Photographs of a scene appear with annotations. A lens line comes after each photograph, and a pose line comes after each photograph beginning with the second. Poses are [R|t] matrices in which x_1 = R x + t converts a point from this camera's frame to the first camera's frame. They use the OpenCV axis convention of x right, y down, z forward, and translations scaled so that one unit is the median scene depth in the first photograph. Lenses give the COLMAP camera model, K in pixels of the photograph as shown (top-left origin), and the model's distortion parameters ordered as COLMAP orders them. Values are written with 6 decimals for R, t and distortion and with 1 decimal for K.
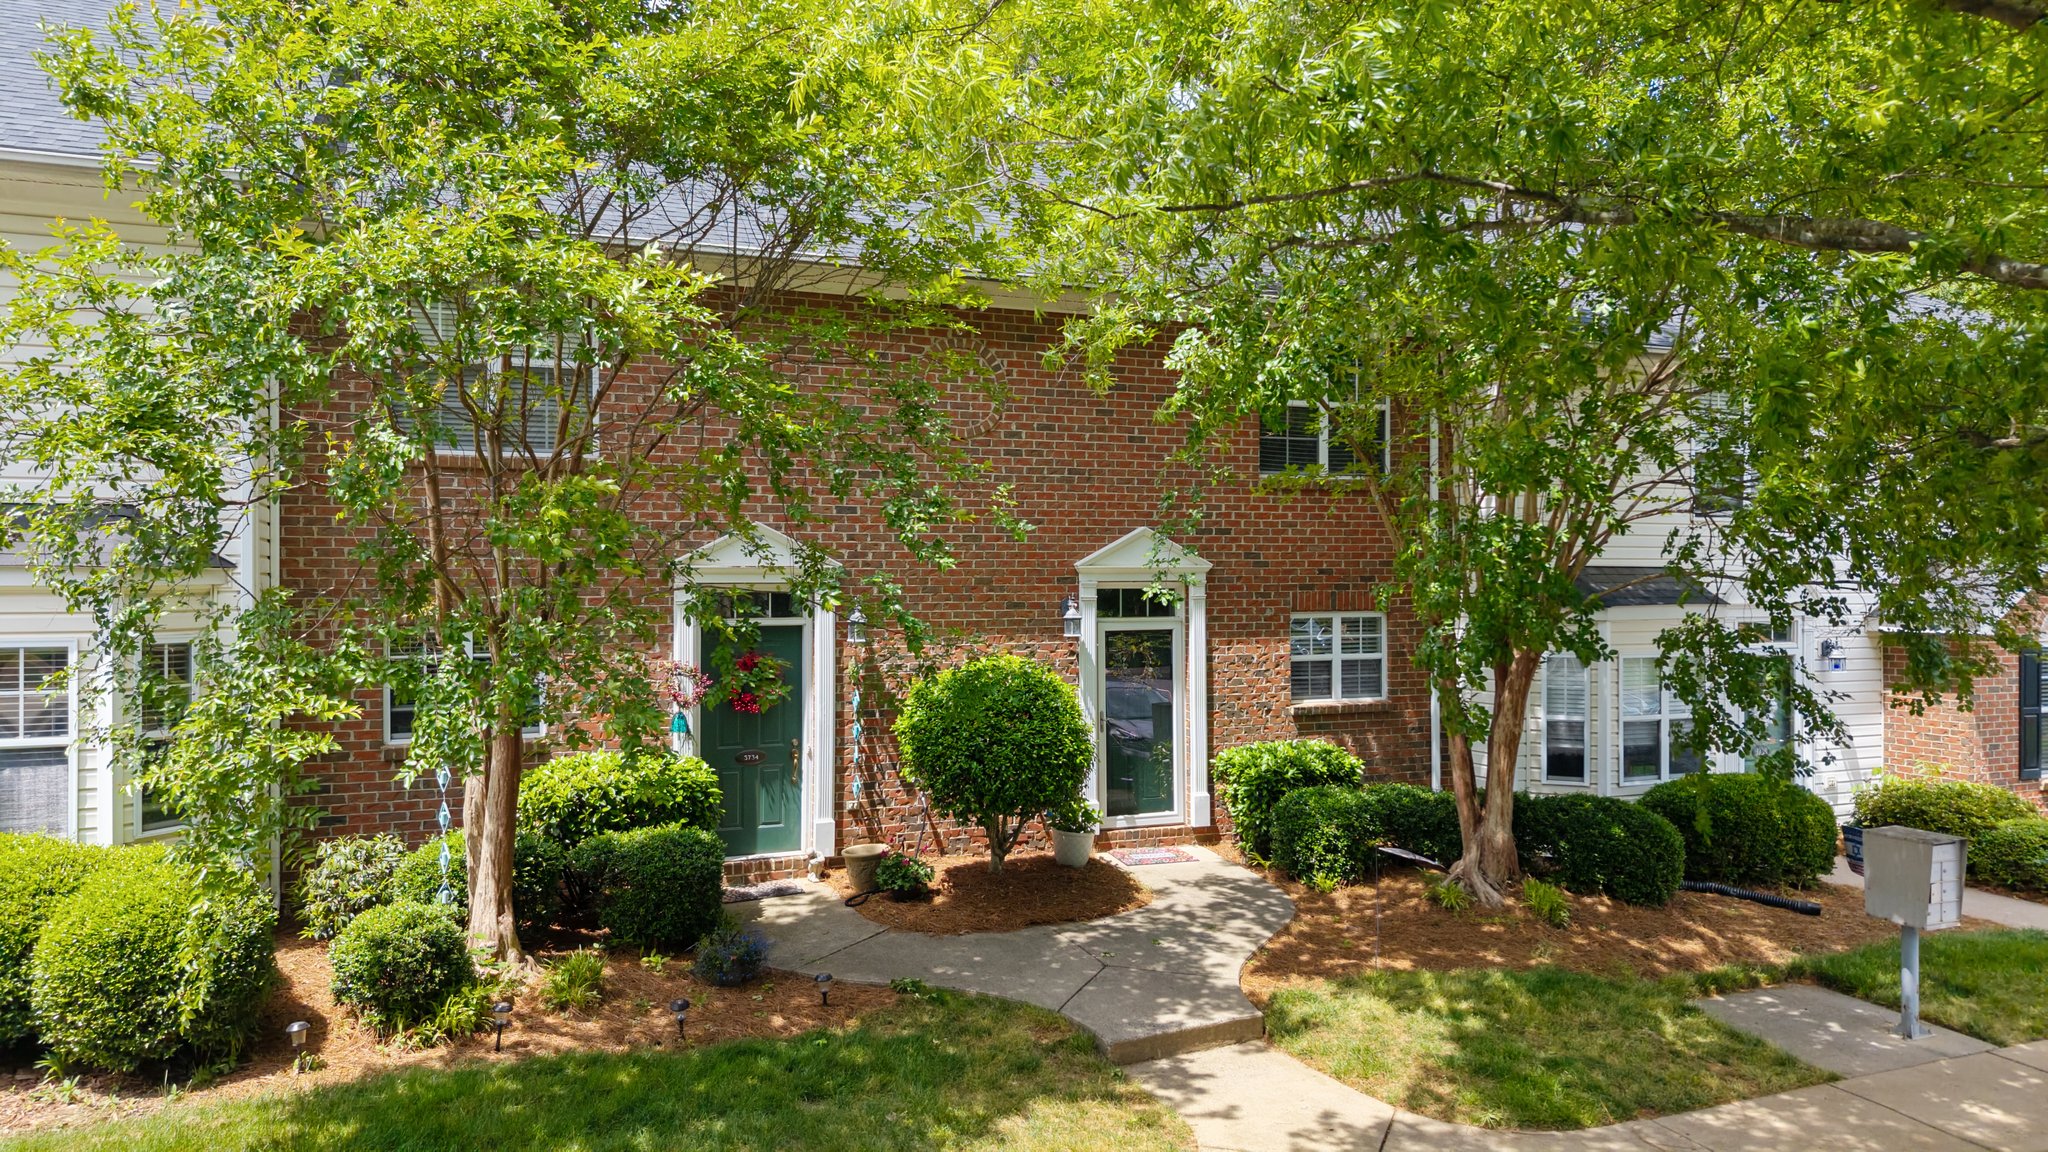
lens RADIAL K [[1411.6, 0, 1023.2], [0, 1411.6, 562.7], [0, 0, 1]] dist [0.022163, -0.034786]
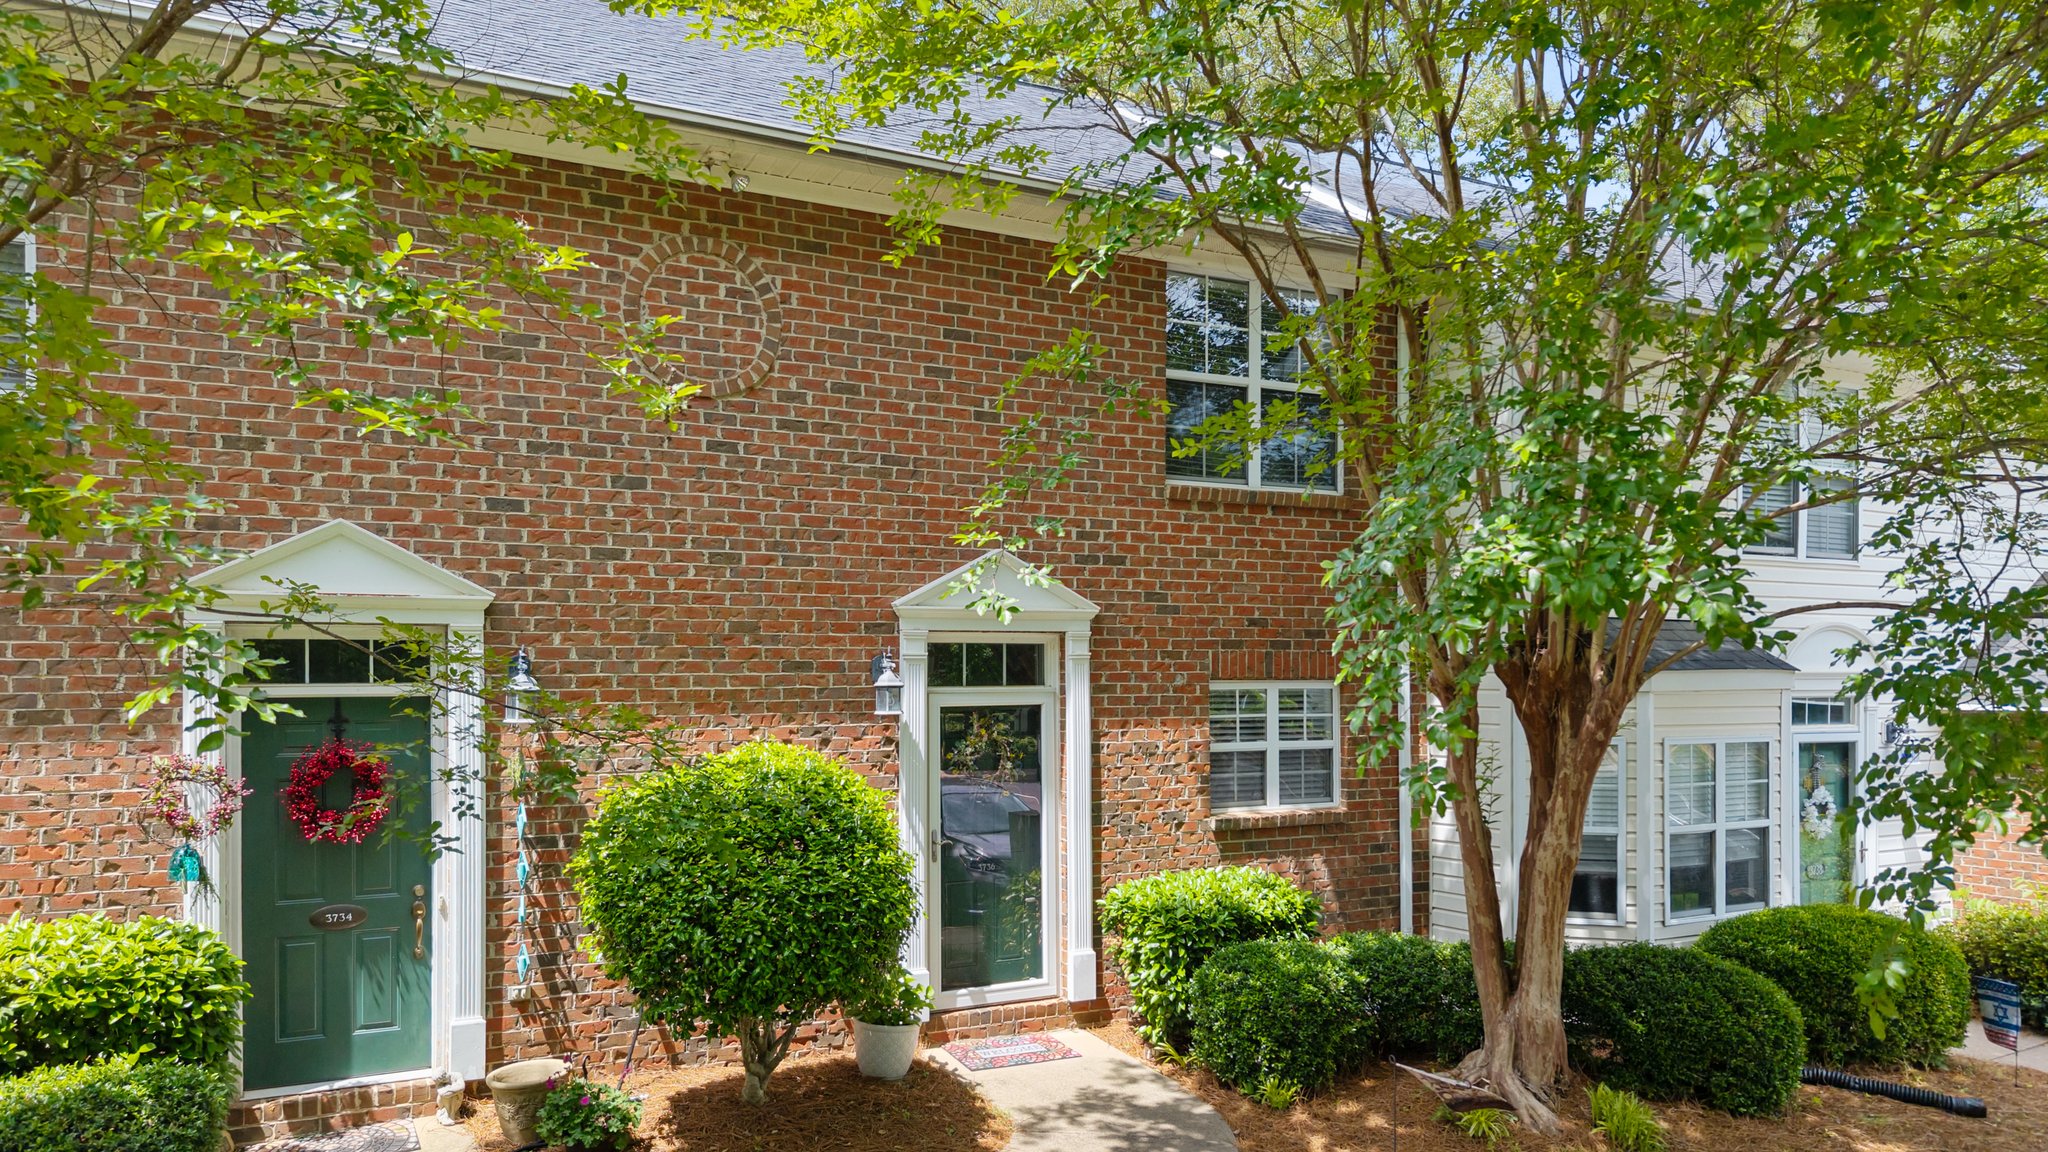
lens RADIAL K [[1411.6, 0, 1020.8], [0, 1411.6, 673.5], [0, 0, 1]] dist [0.022163, -0.034786]
pose [[0.994886, -0.000940, 0.100996, 0.030645], [0.000288, 0.999979, 0.006473, 0.029371], [-0.101000, -0.006411, 0.994866, 0.354909]]
